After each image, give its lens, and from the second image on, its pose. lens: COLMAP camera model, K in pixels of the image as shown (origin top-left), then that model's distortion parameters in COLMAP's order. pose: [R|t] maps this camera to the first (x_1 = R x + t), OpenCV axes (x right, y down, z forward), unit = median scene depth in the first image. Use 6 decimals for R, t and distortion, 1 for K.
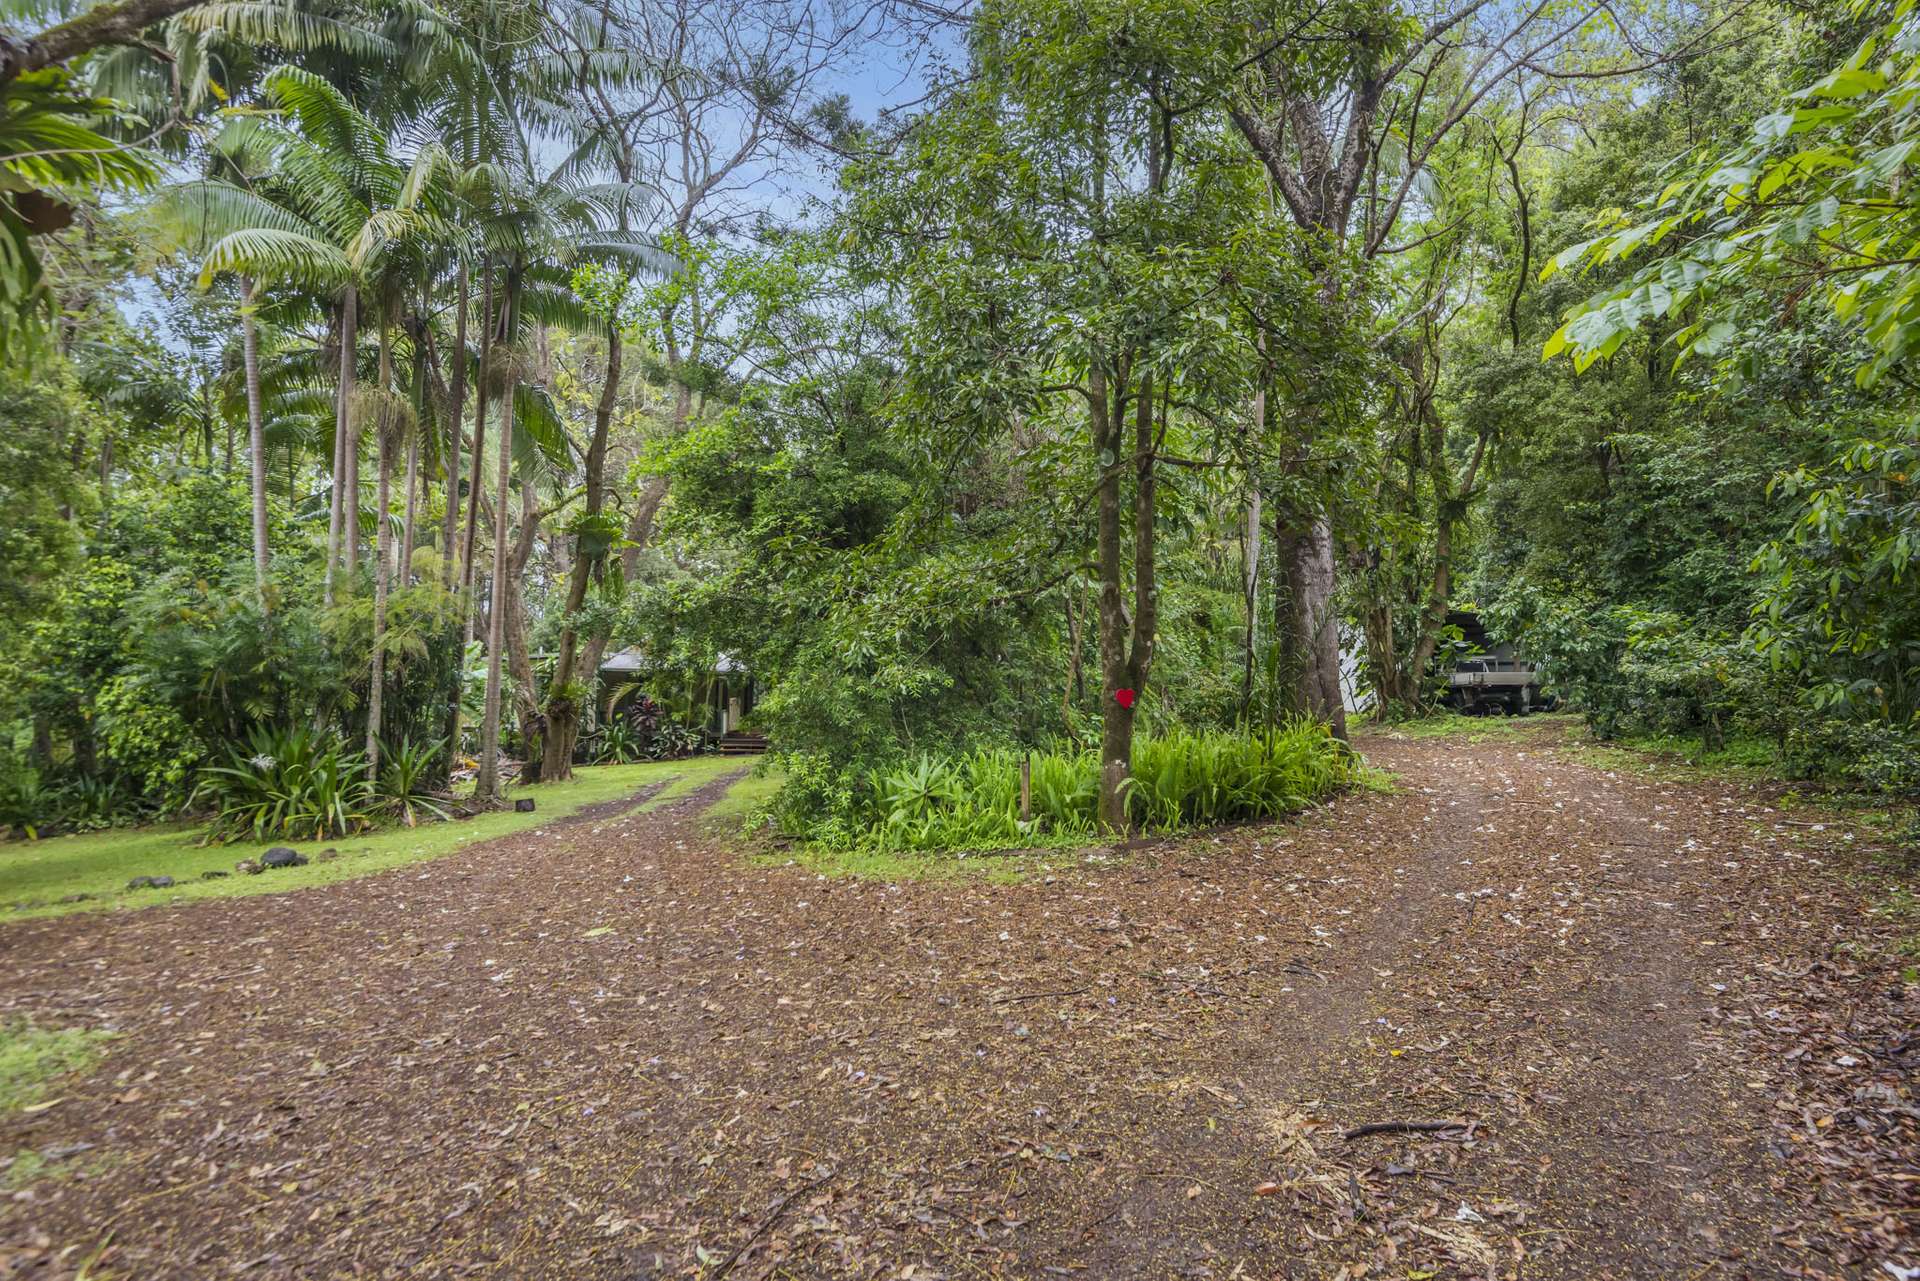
lens RADIAL K [[953.8, 0, 962.0], [0, 953.8, 640.9], [0, 0, 1]] dist [0.000538, 0.000105]
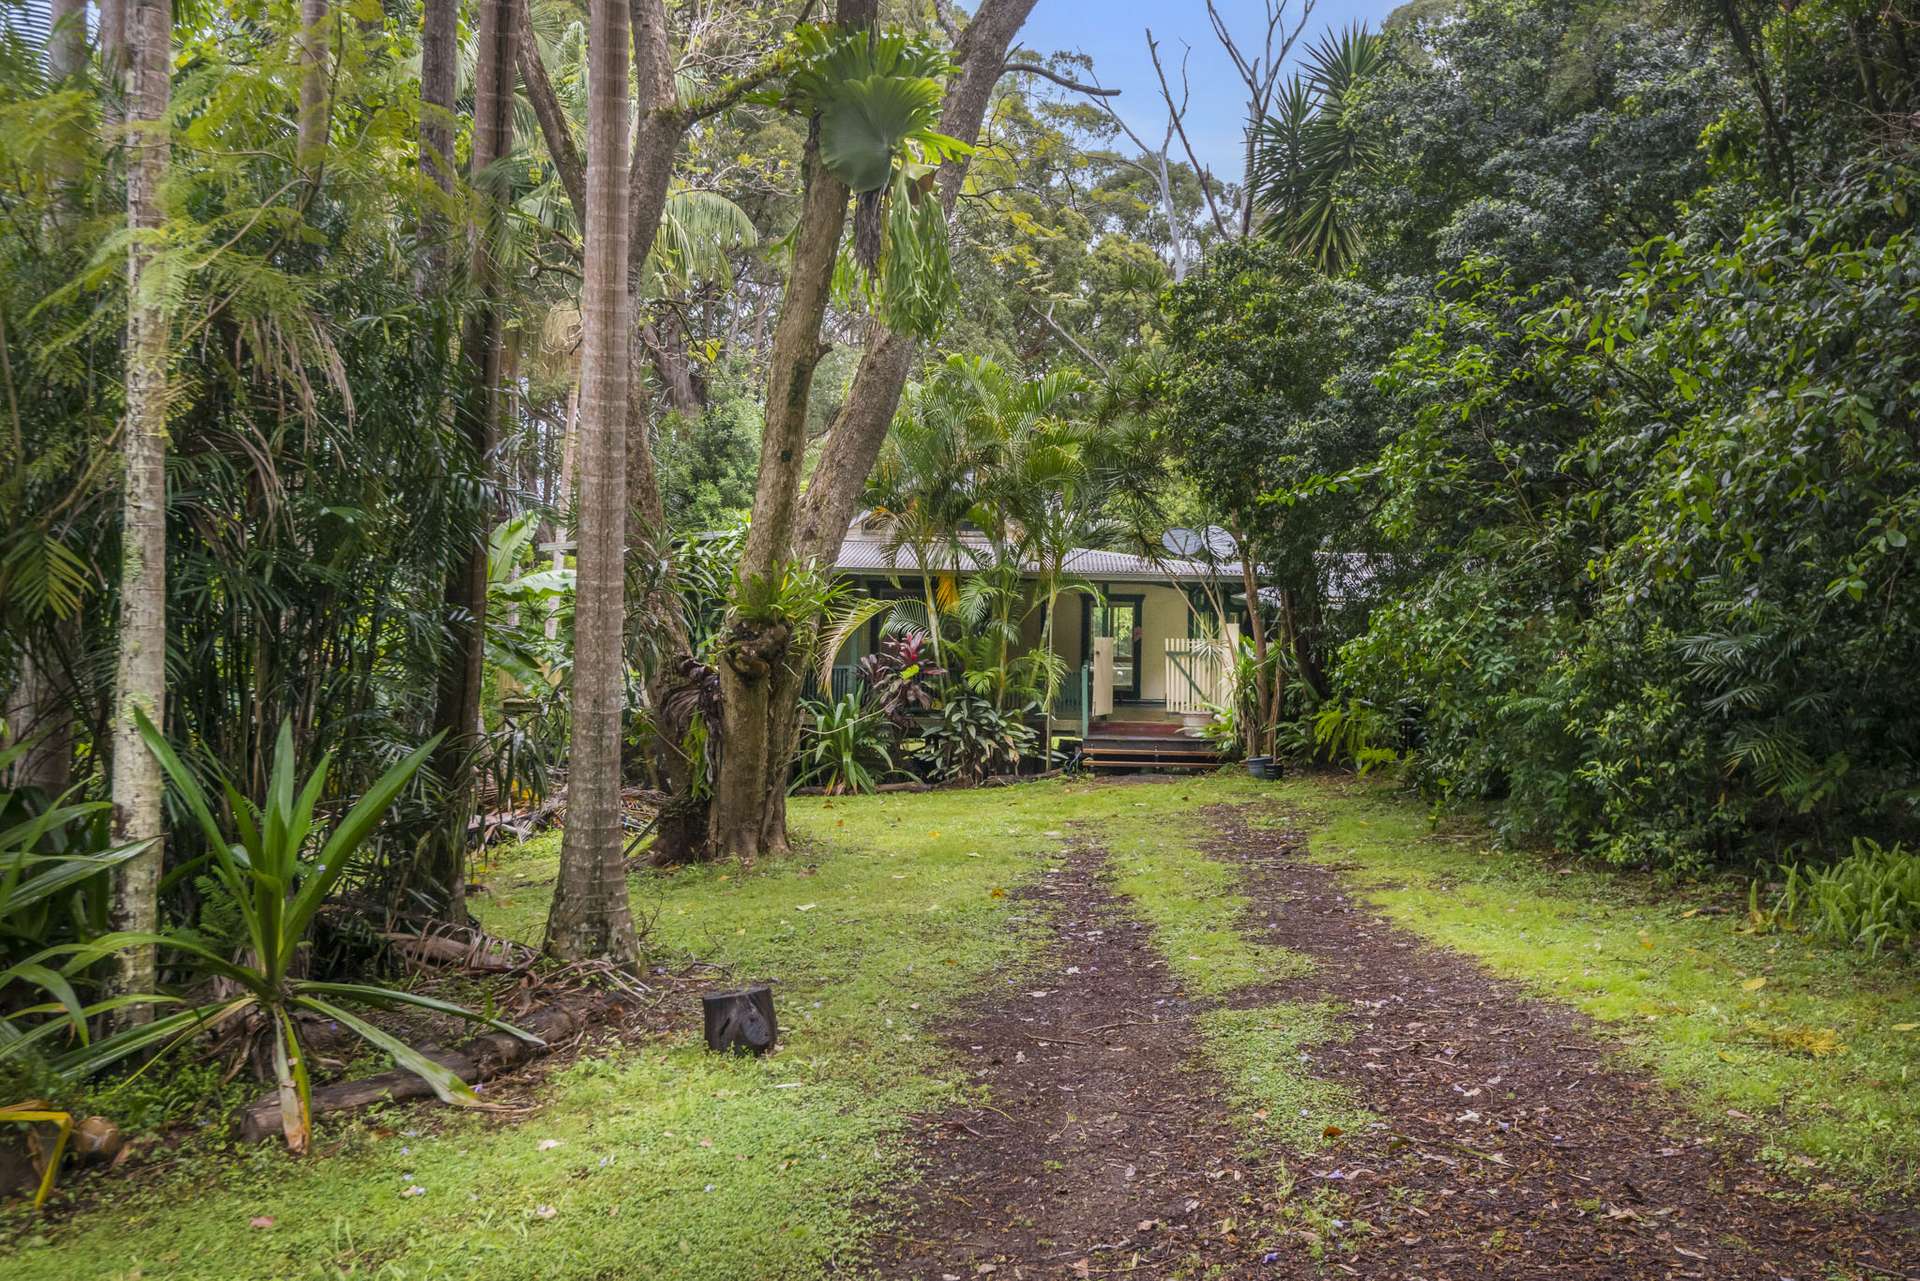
lens RADIAL K [[1780.6, 0, 960.0], [0, 1780.6, 640.5], [0, 0, 1]] dist [0.001399, -0.002347]
pose [[0.972883, -0.007292, -0.231183, -0.211893], [0.019007, 0.998643, 0.048486, 0.039932], [0.230516, -0.051565, 0.971701, 0.410814]]
